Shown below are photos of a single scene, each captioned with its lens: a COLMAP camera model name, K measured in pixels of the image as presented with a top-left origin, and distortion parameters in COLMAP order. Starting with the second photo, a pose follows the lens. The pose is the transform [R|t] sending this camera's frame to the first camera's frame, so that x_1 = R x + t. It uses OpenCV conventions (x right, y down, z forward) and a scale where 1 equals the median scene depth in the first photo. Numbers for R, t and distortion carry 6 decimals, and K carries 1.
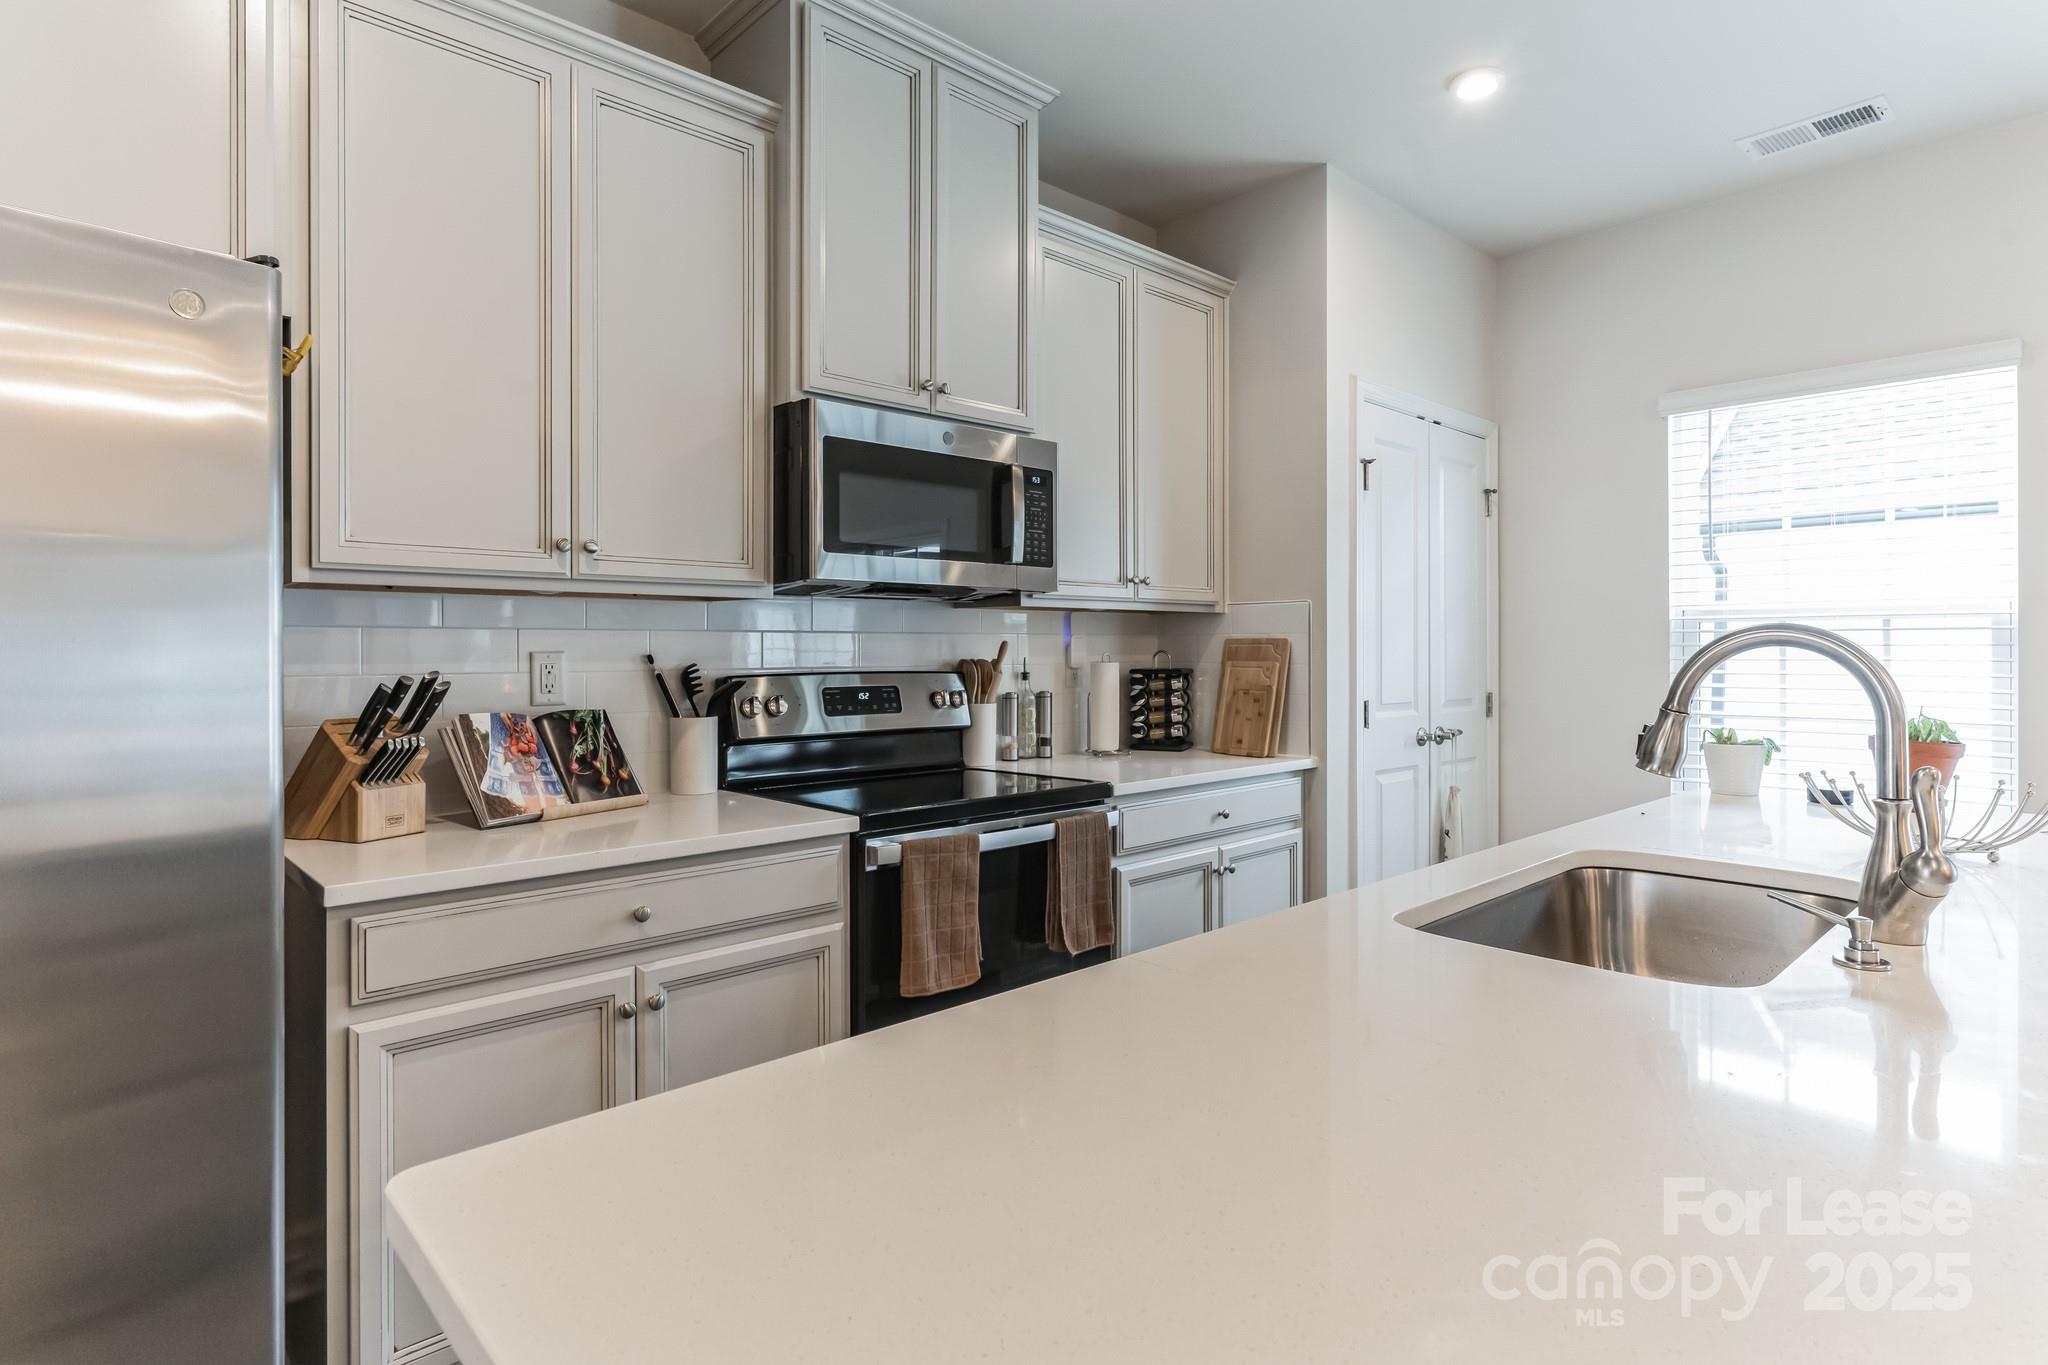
lens RADIAL K [[1057.9, 0, 1022.6], [0, 1057.9, 650.8], [0, 0, 1]] dist [-0.002456, -0.000815]
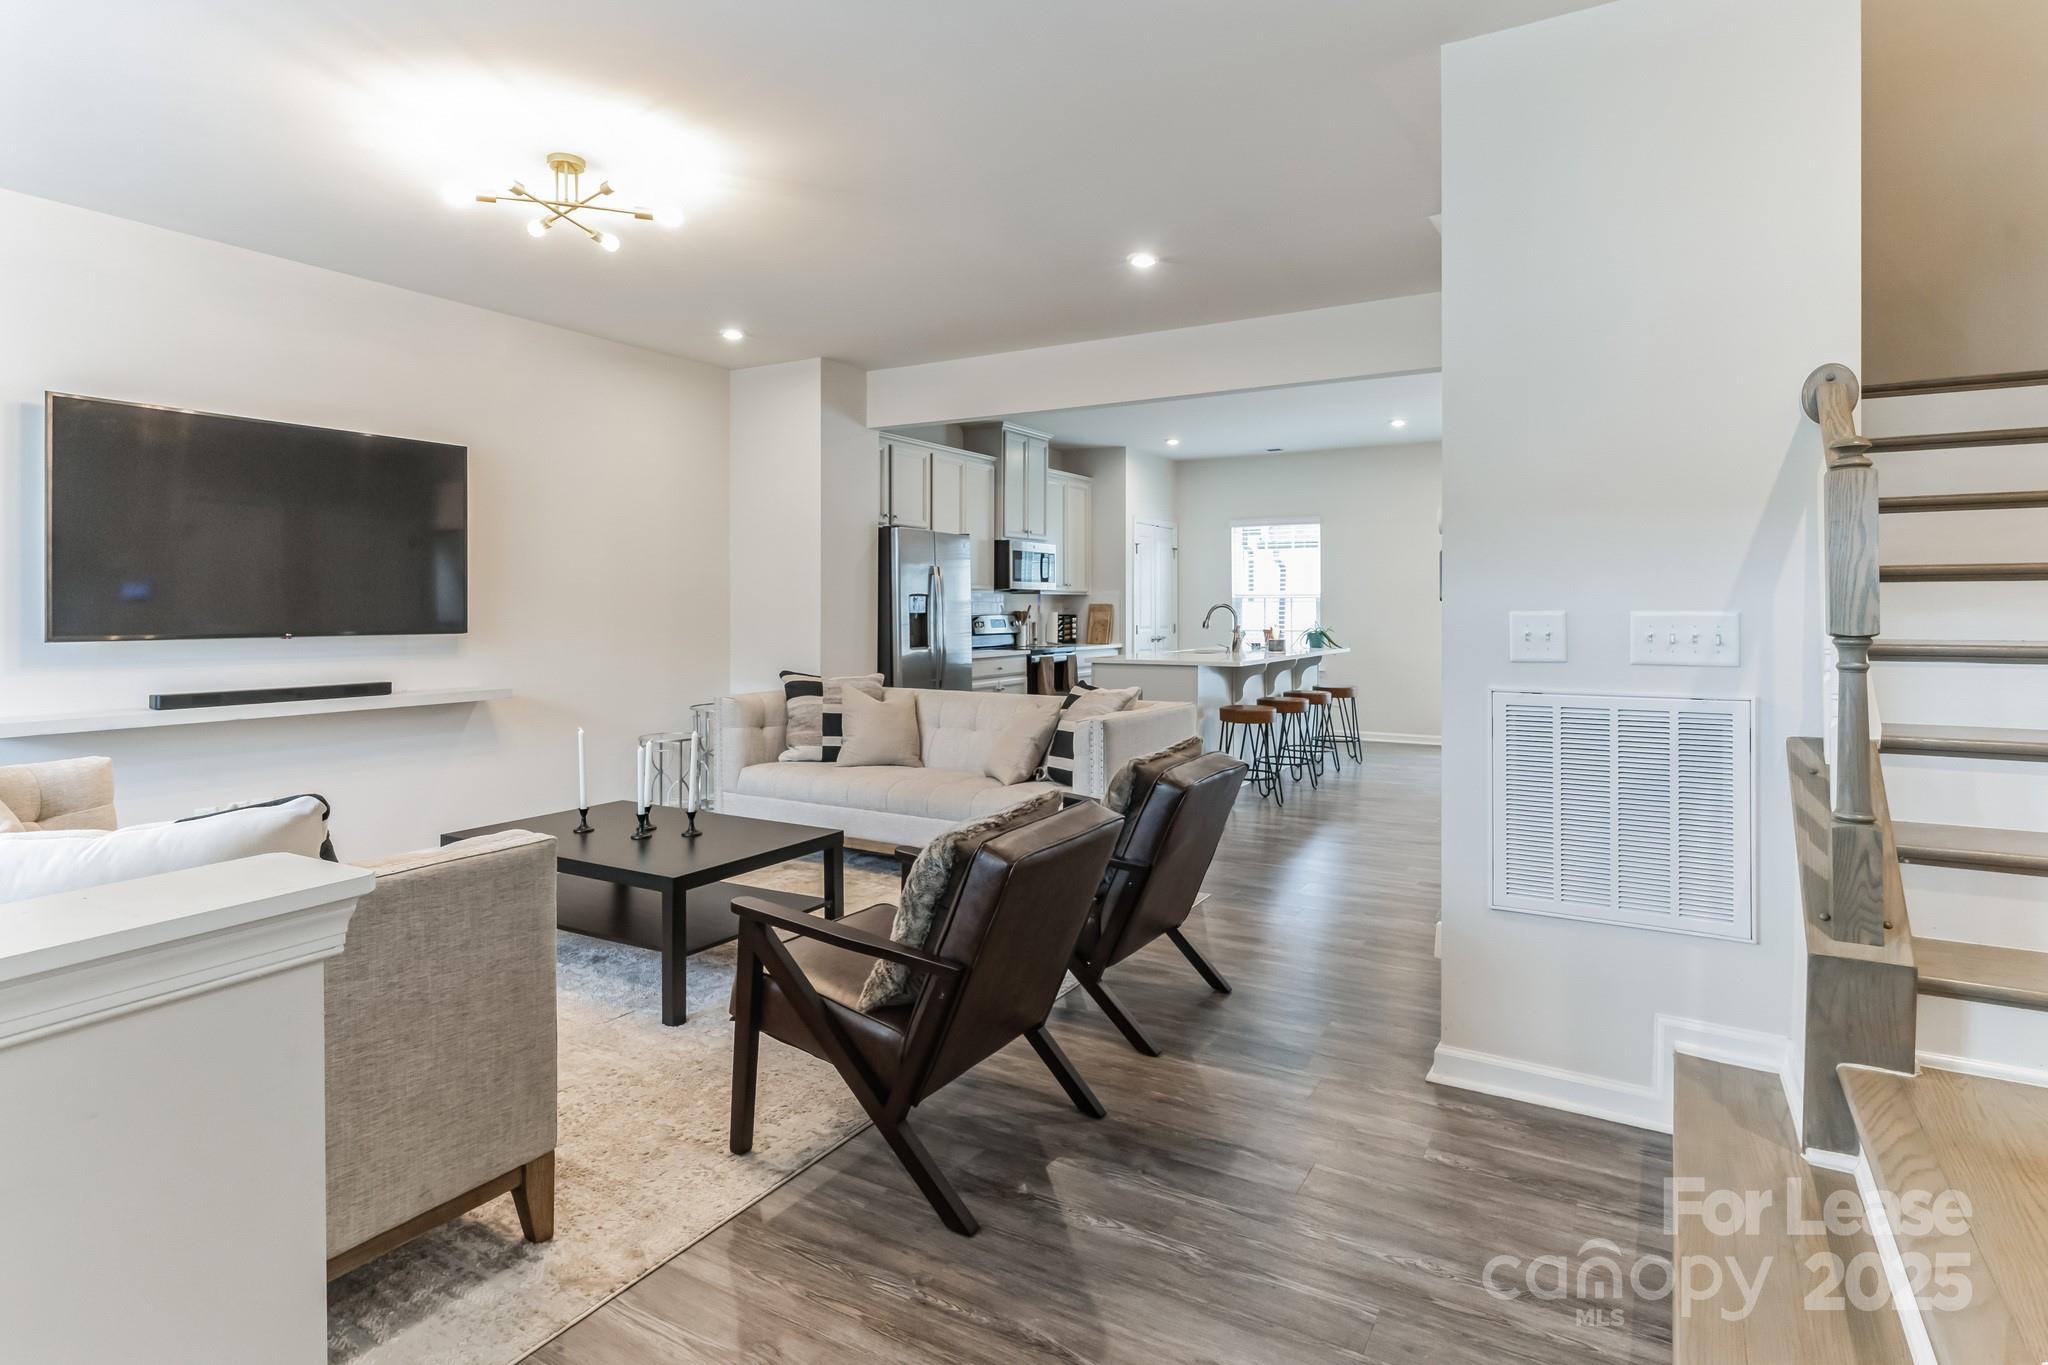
lens RADIAL K [[1078.1, 0, 1025.5], [0, 1078.1, 594.9], [0, 0, 1]] dist [0.000525, -0.000019]
pose [[0.958421, 0.005205, 0.285311, -0.949706], [-0.001491, 0.999911, -0.013235, 0.003003], [-0.285354, 0.012259, 0.958344, -2.051466]]
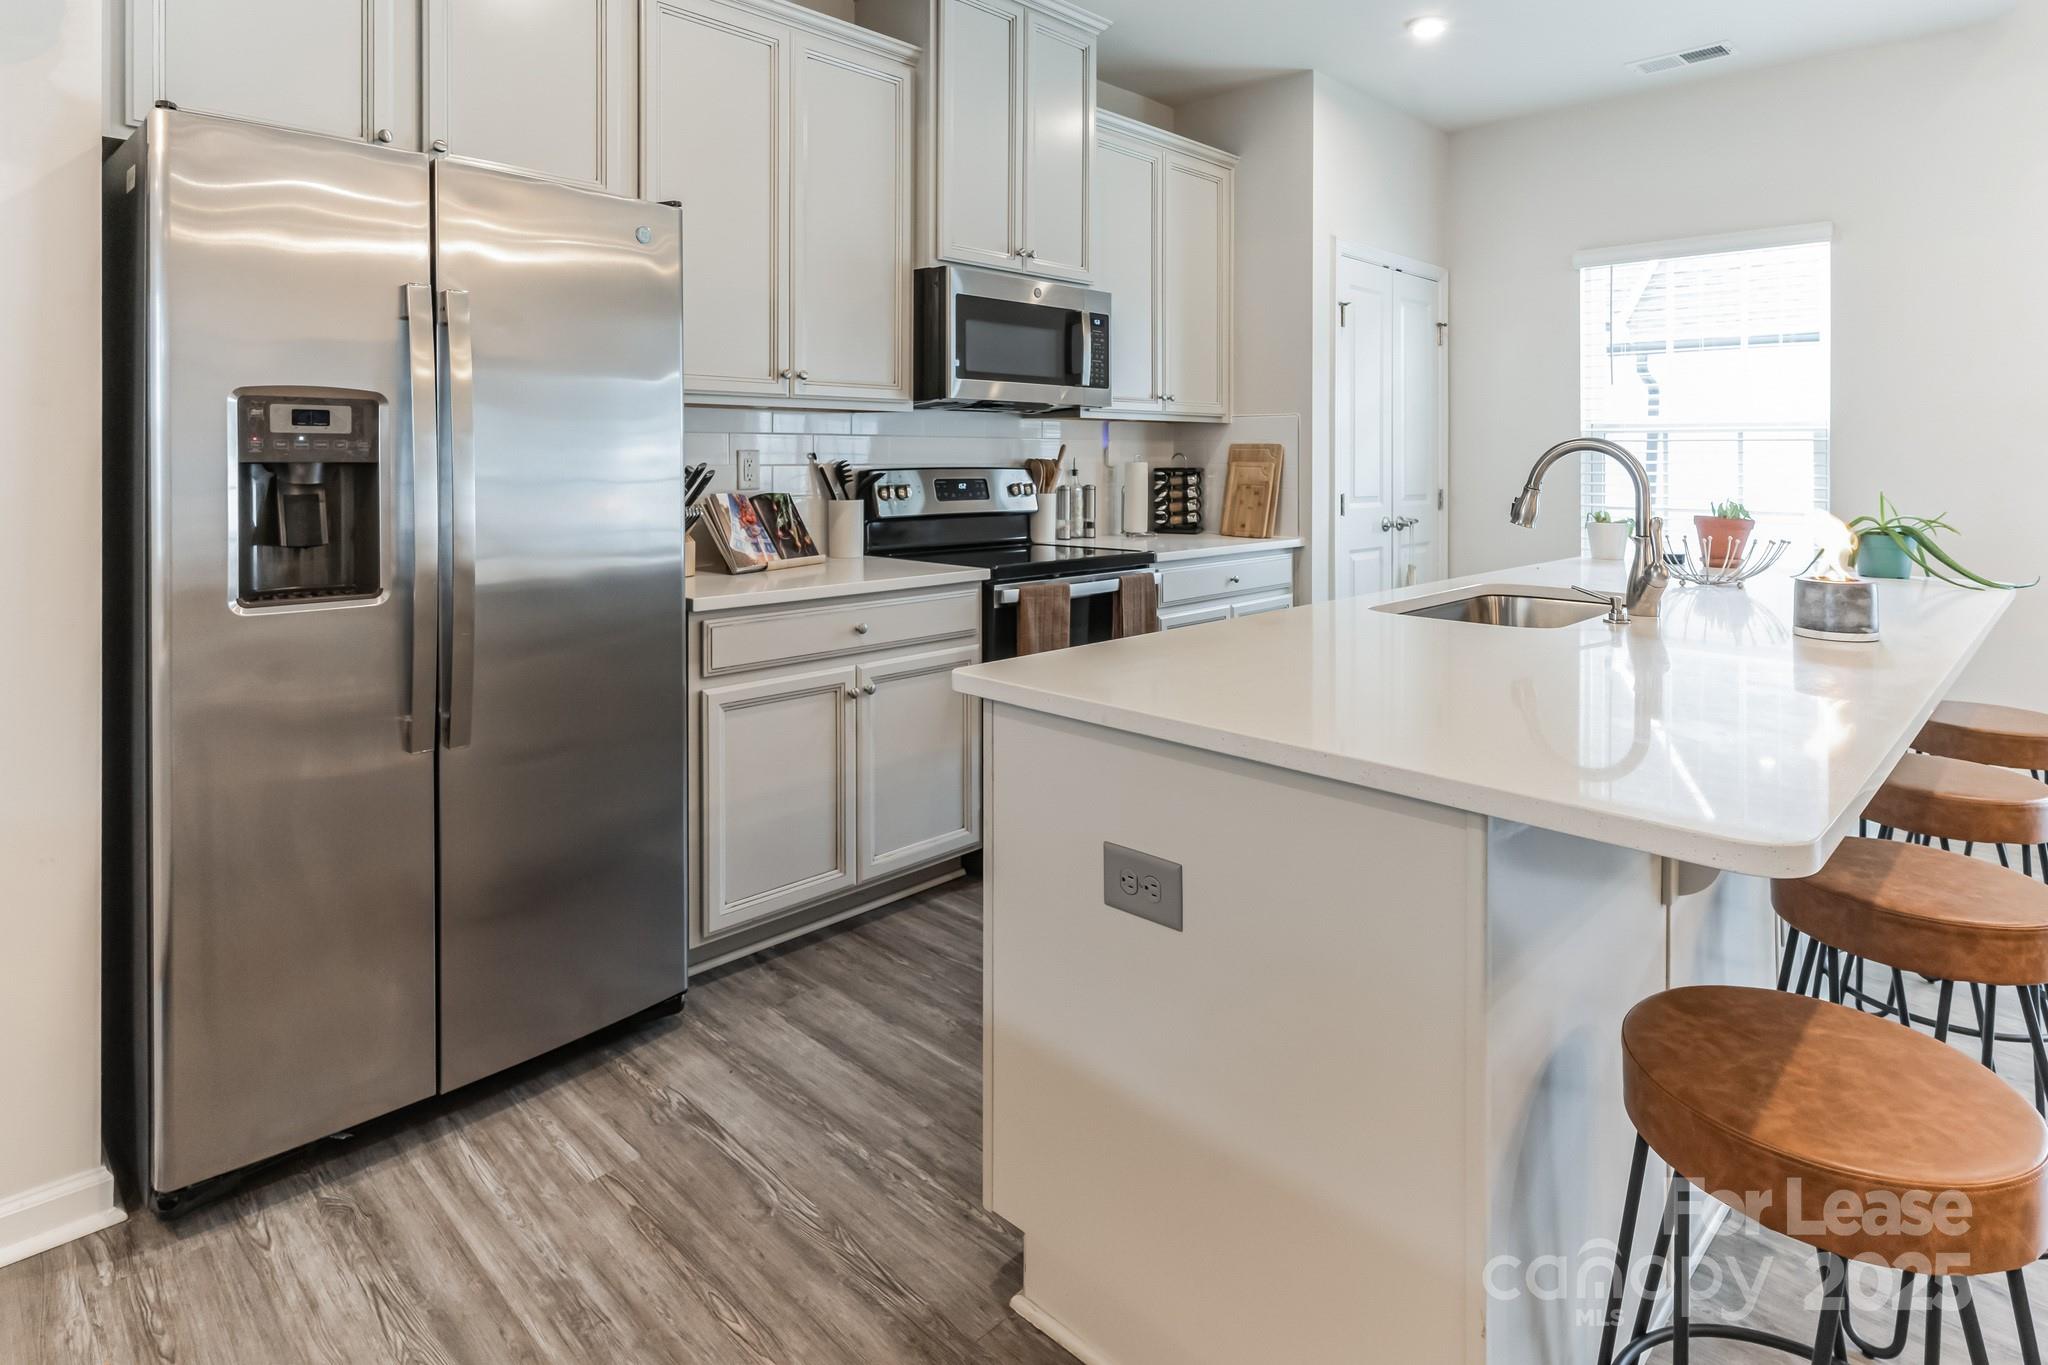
lens RADIAL K [[1096.1, 0, 1035.8], [0, 1096.1, 445.8], [0, 0, 1]] dist [0.000759, 0.000134]
pose [[0.998758, 0.006463, 0.049407, -0.119041], [-0.006025, 0.999941, -0.009019, 0.004553], [-0.049462, 0.008710, 0.998738, -0.325468]]
